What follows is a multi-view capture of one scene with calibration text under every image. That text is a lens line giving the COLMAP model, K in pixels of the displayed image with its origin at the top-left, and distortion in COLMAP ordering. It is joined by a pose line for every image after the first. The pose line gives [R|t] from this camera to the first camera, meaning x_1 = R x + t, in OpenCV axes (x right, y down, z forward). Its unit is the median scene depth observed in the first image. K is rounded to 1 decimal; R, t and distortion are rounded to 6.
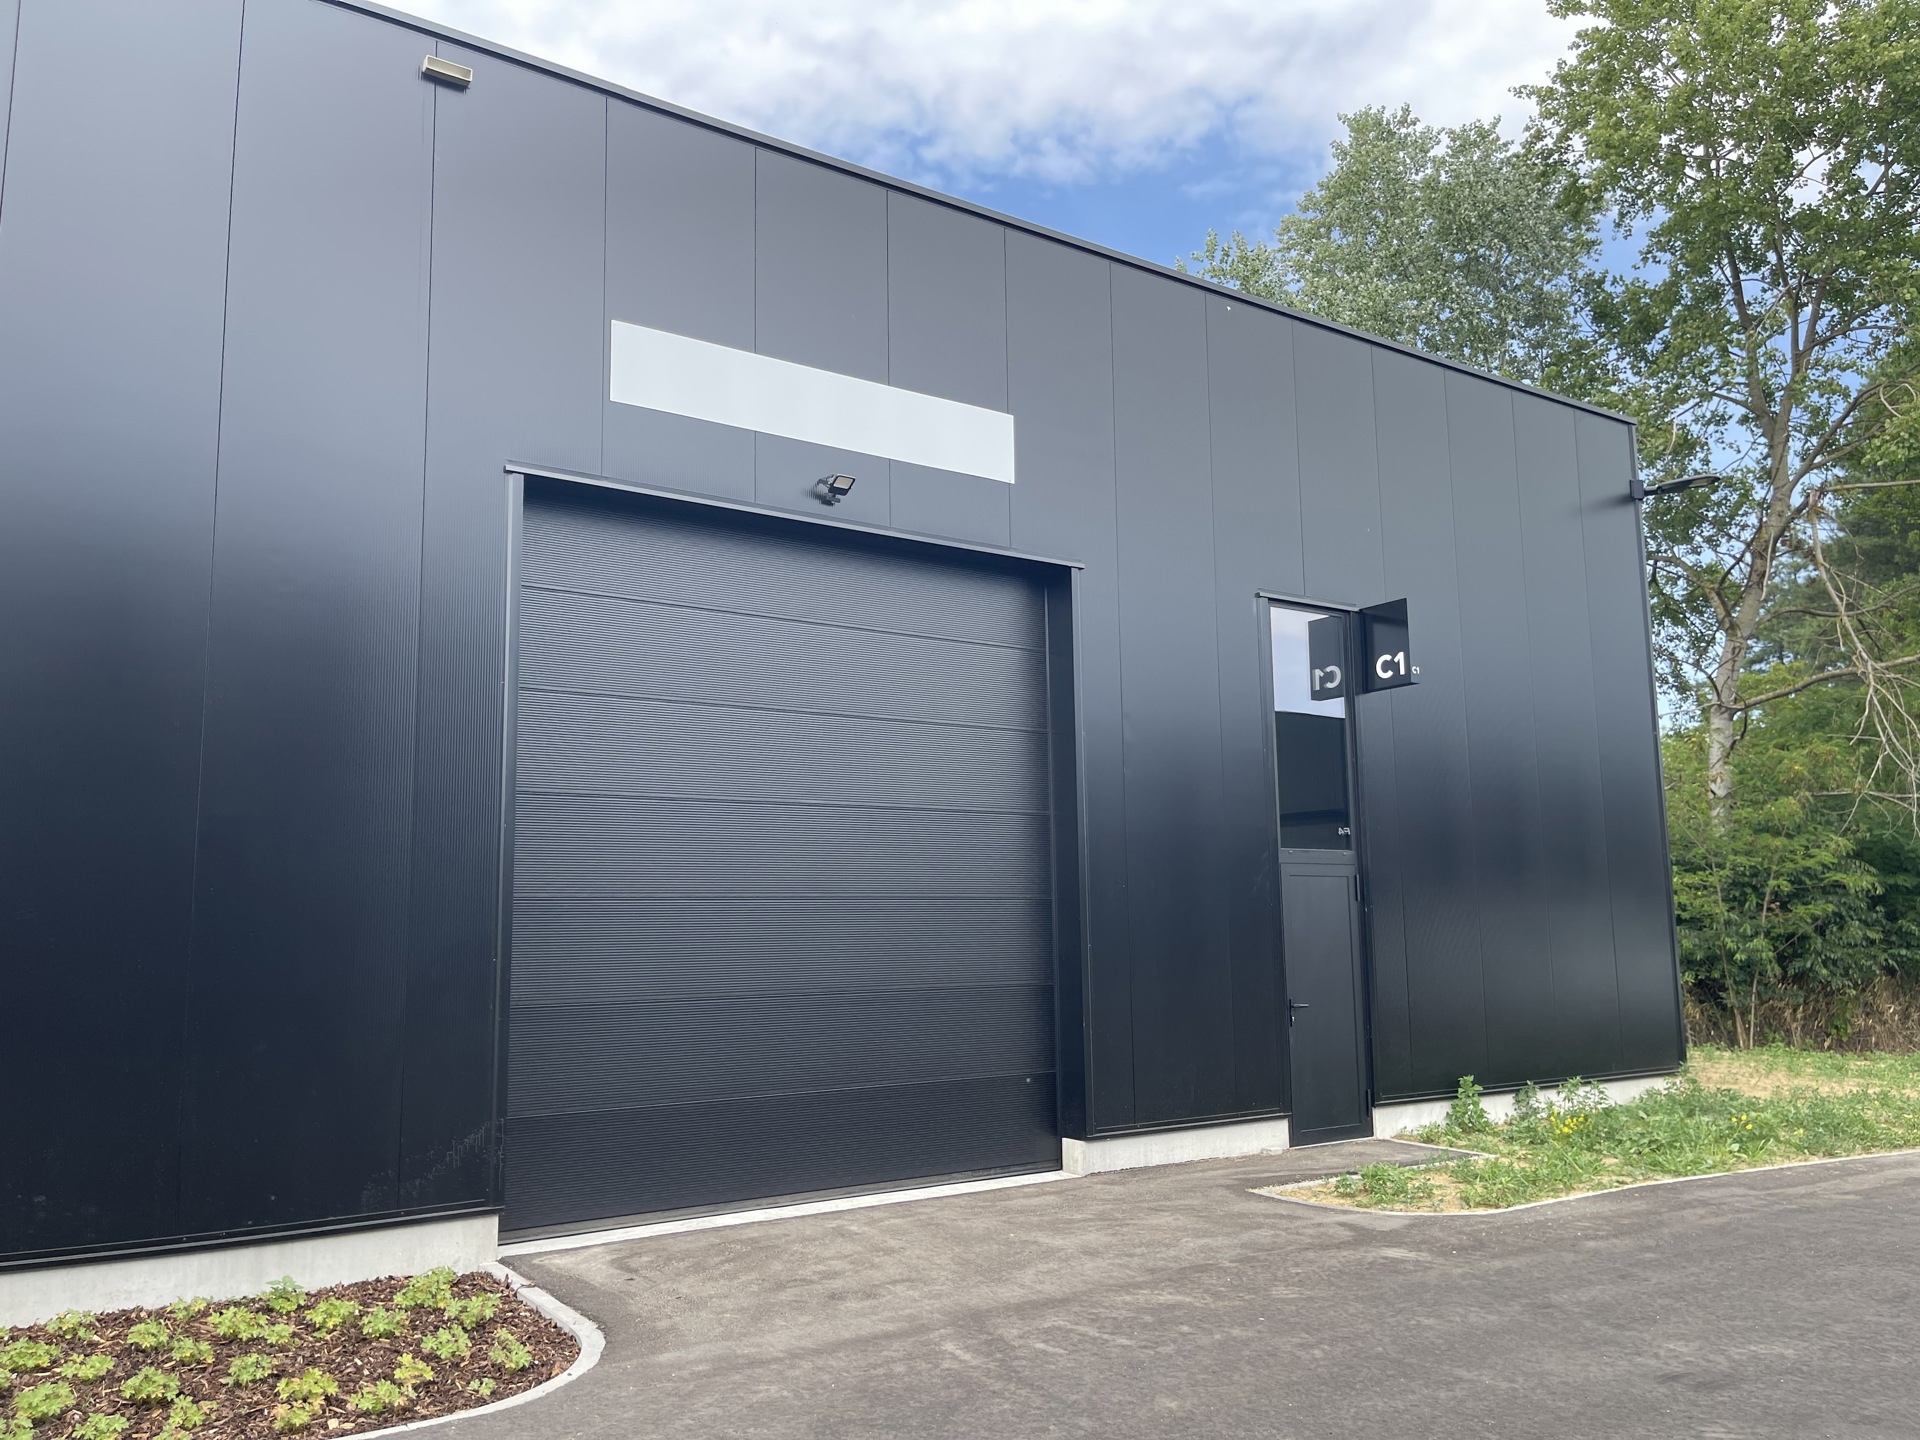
lens RADIAL K [[1391.3, 0, 927.2], [0, 1391.3, 734.7], [0, 0, 1]] dist [0.072378, -0.078293]
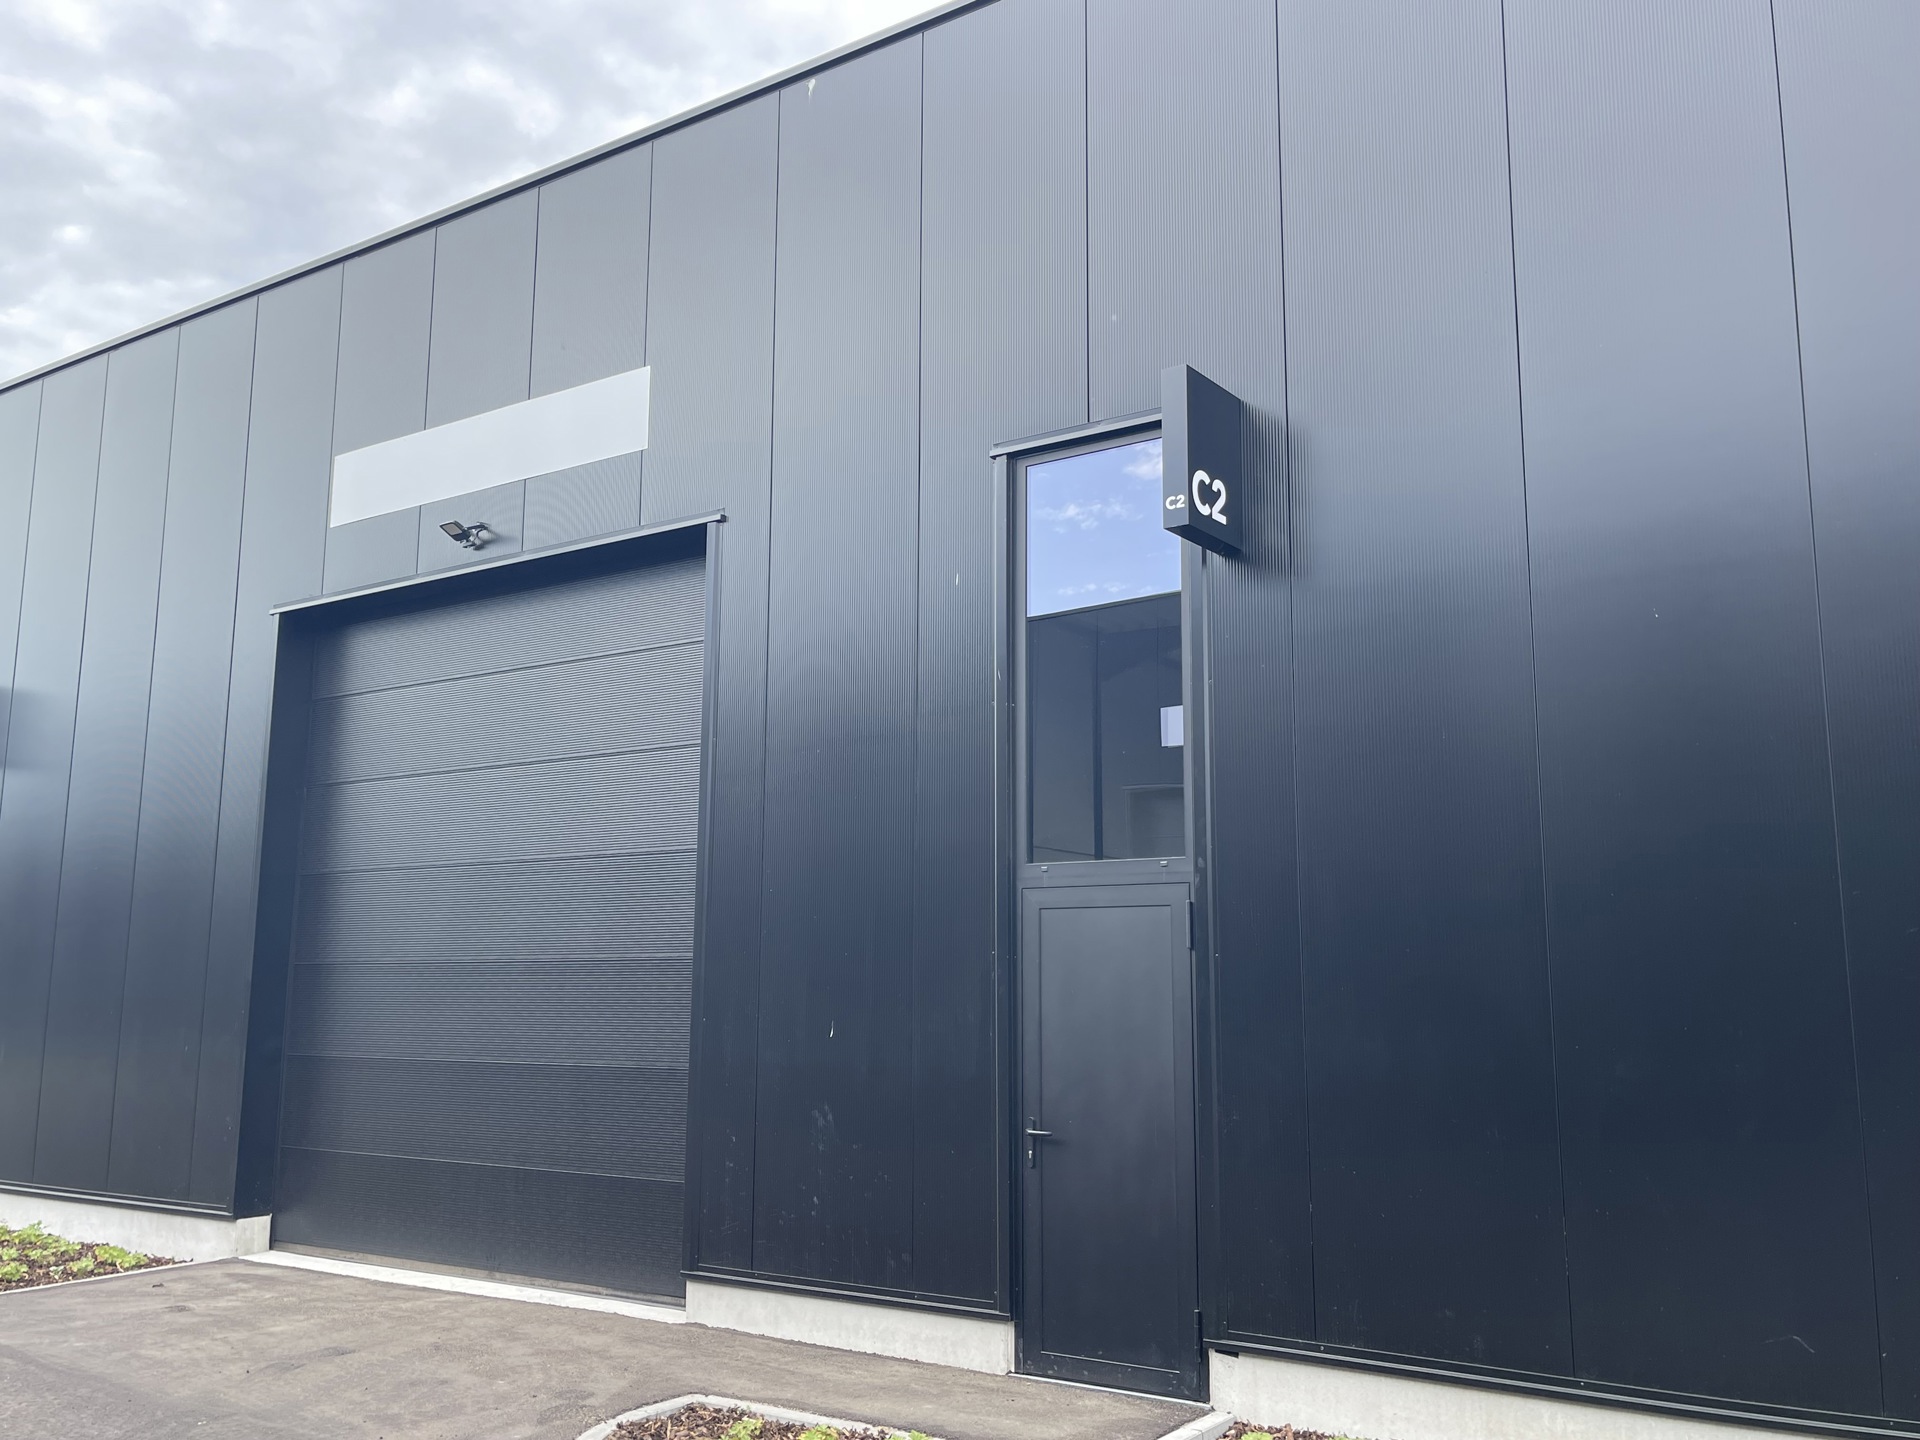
lens RADIAL K [[1753.1, 0, 893.8], [0, 1753.1, 718.7], [0, 0, 1]] dist [0.070600, 0.001126]
pose [[0.335833, -0.144614, -0.930754, 0.945995], [0.109875, 0.987412, -0.113772, 0.099543], [0.935491, -0.064059, 0.347496, 0.694735]]
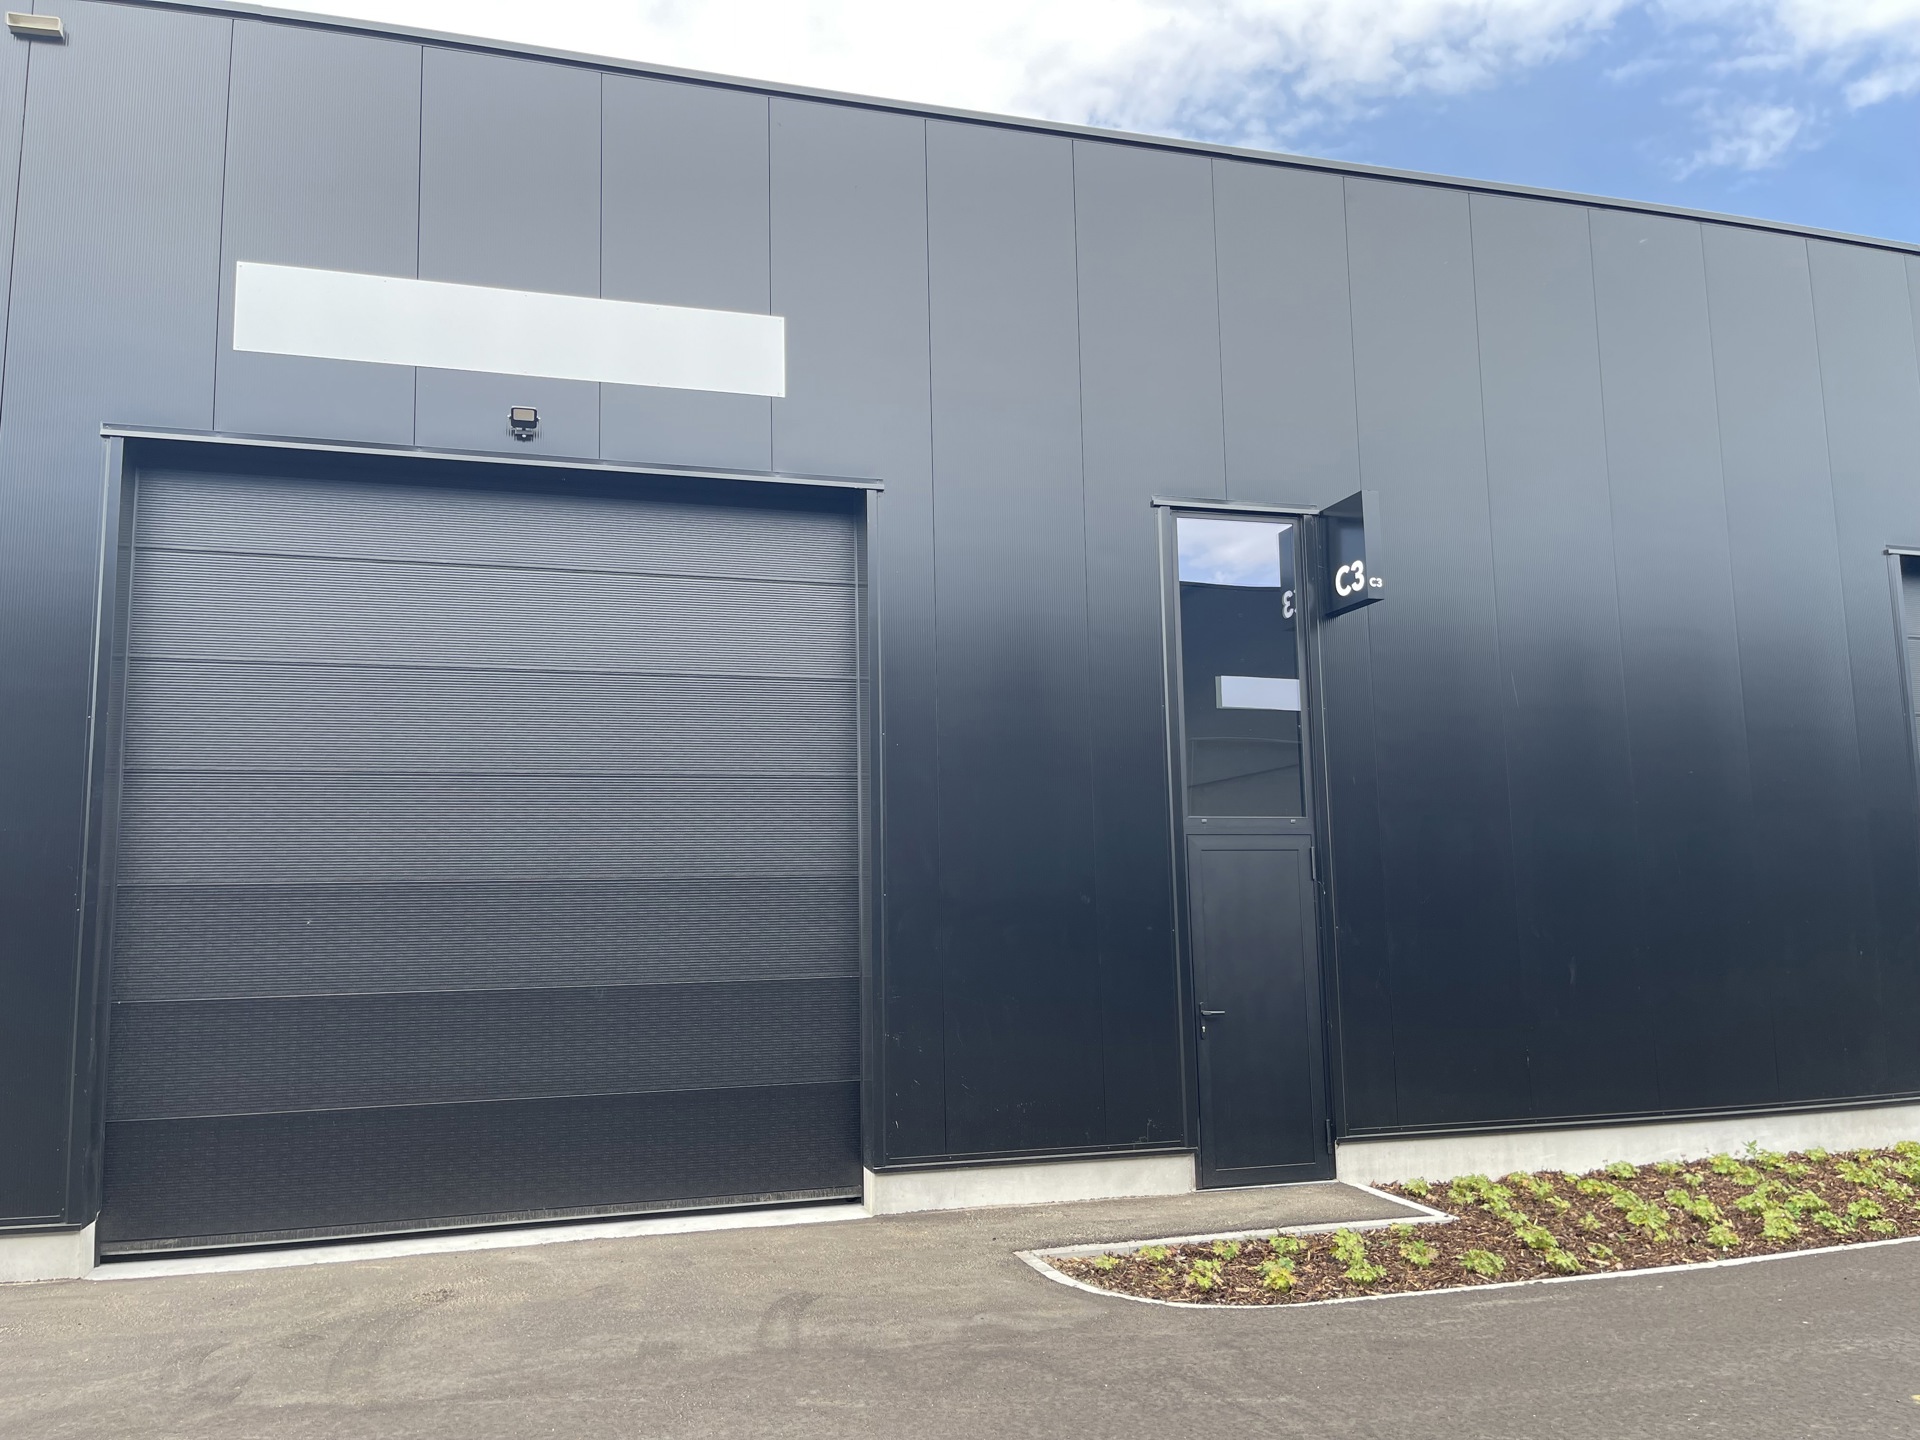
lens RADIAL K [[1382.4, 0, 947.9], [0, 1382.4, 728.3], [0, 0, 1]] dist [0.071977, -0.088353]
pose [[0.952330, -0.044717, -0.301775, 0.364797], [0.048002, 0.998841, 0.003475, 0.021261], [0.301270, -0.017796, 0.953373, 0.199900]]
